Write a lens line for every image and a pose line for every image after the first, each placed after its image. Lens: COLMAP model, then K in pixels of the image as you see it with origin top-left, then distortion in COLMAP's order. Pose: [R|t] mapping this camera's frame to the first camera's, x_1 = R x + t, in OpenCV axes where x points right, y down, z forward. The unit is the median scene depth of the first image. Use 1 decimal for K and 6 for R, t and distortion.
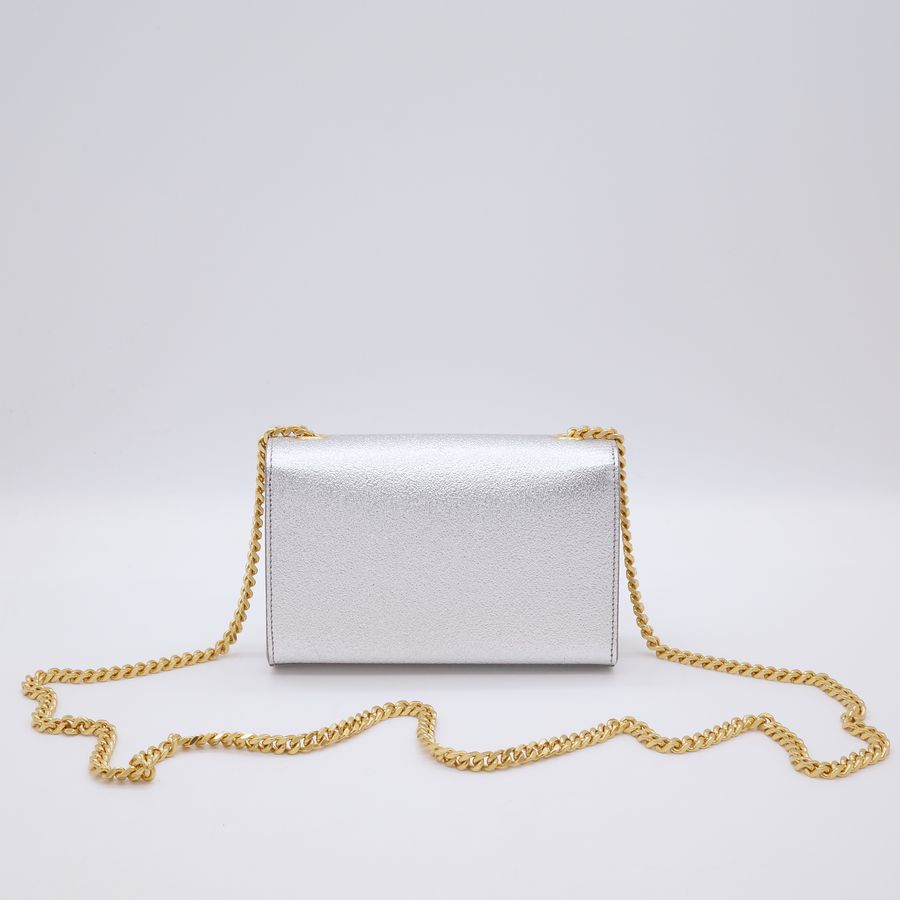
lens RADIAL K [[1781.0, 0, 470.5], [0, 1781.0, 483.3], [0, 0, 1]] dist [0.051603, -0.071518]
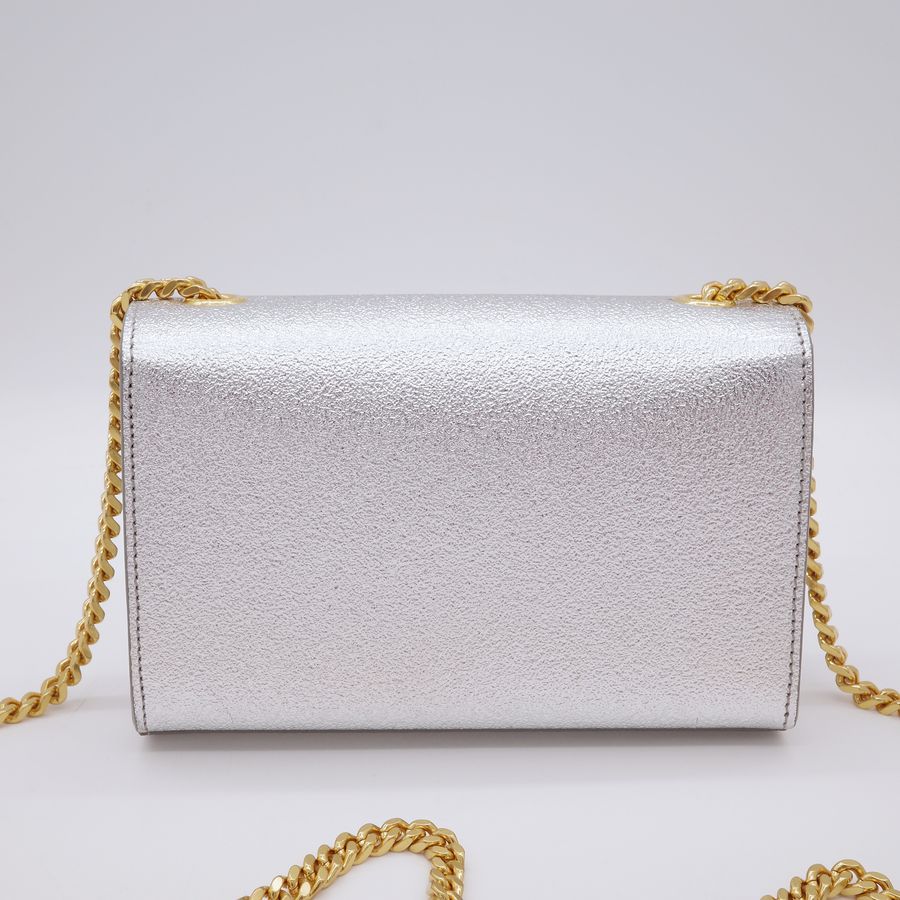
lens RADIAL K [[1781.0, 0, 470.5], [0, 1781.0, 483.3], [0, 0, 1]] dist [0.051603, -0.071518]
pose [[0.999458, -0.003332, 0.032742, -0.031706], [0.000652, 0.996672, 0.081514, -0.015225], [-0.032905, -0.081449, 0.996134, 0.476328]]
